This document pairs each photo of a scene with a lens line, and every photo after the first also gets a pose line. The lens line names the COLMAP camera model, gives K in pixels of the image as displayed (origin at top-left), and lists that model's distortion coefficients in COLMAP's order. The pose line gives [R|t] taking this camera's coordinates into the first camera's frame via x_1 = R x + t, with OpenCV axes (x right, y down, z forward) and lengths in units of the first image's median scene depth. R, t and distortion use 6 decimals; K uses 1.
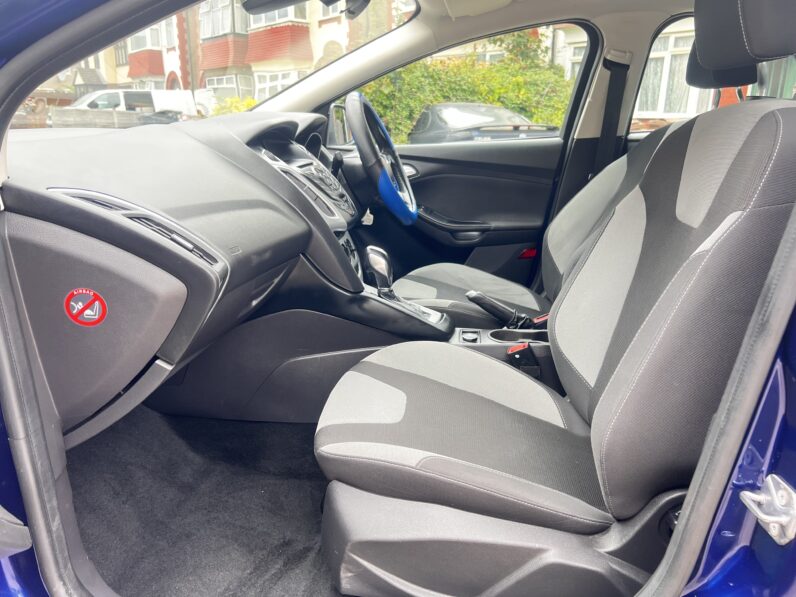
lens RADIAL K [[592.7, 0, 398.0], [0, 592.7, 298.5], [0, 0, 1]] dist [0.060142, -0.076695]
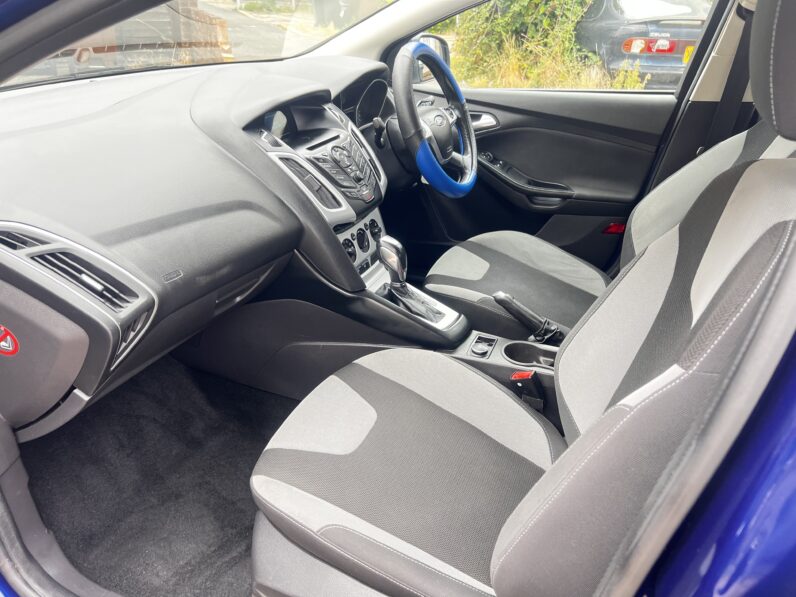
lens RADIAL K [[592.7, 0, 398.0], [0, 592.7, 298.5], [0, 0, 1]] dist [0.060142, -0.076695]
pose [[0.964116, 0.143746, -0.223199, 0.192806], [-0.101289, 0.976303, 0.191242, -0.172871], [0.245400, -0.161771, 0.955829, 0.105423]]
